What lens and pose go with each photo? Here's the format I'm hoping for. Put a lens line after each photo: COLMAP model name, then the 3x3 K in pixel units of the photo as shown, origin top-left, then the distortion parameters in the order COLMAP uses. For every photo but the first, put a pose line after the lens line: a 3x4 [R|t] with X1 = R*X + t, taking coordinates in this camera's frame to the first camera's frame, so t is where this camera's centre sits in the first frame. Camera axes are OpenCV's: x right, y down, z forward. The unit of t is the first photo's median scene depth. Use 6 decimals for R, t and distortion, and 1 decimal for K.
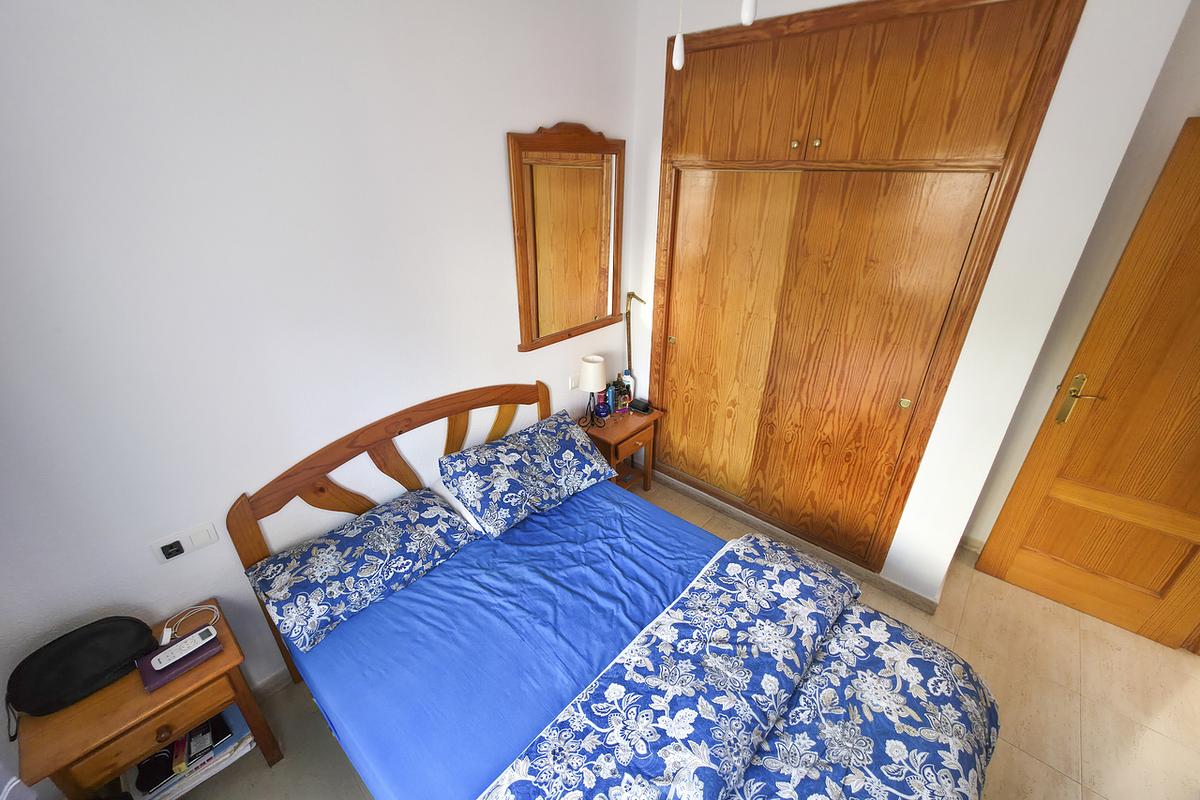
lens RADIAL K [[477.0, 0, 603.3], [0, 477.0, 400.5], [0, 0, 1]] dist [-0.000518, -0.000789]
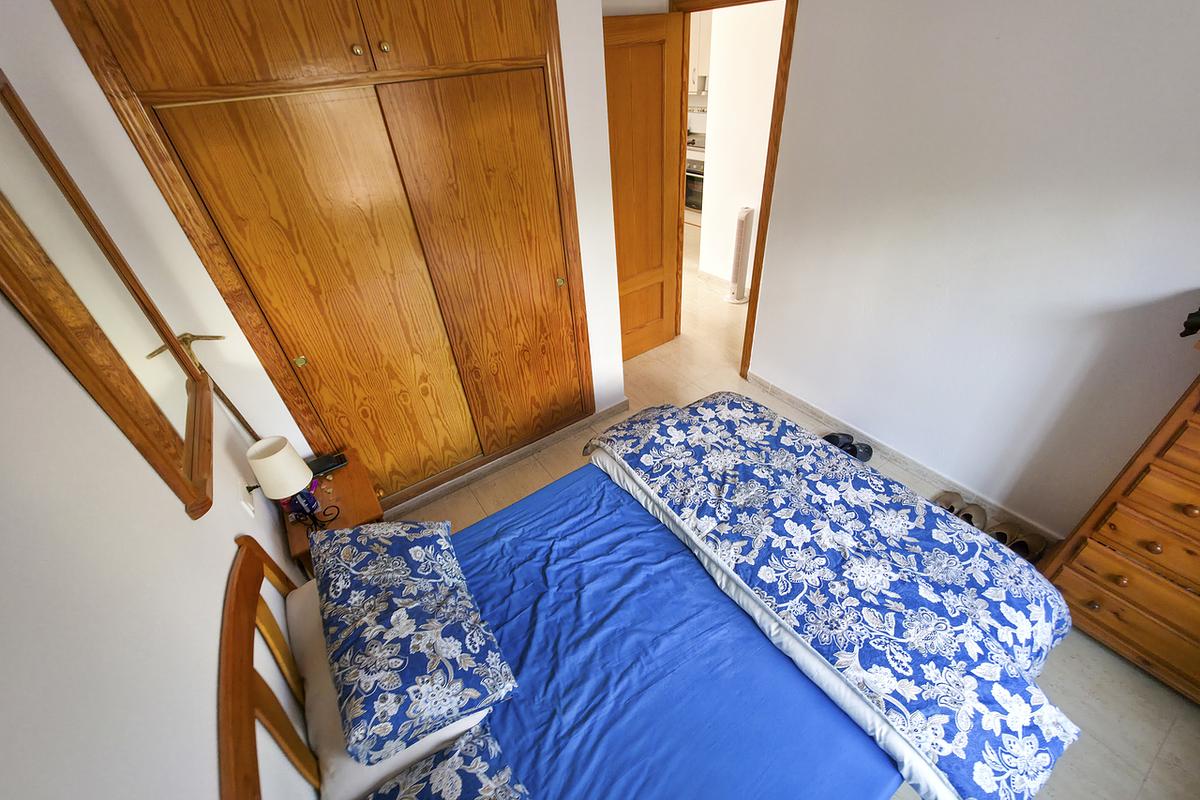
lens RADIAL K [[477.0, 0, 603.3], [0, 477.0, 401.7], [0, 0, 1]] dist [-0.000518, -0.000789]
pose [[0.250329, -0.597171, 0.762052, -0.435873], [0.484848, 0.758624, 0.435215, -0.238583], [-0.838008, 0.260532, 0.479443, 0.428951]]
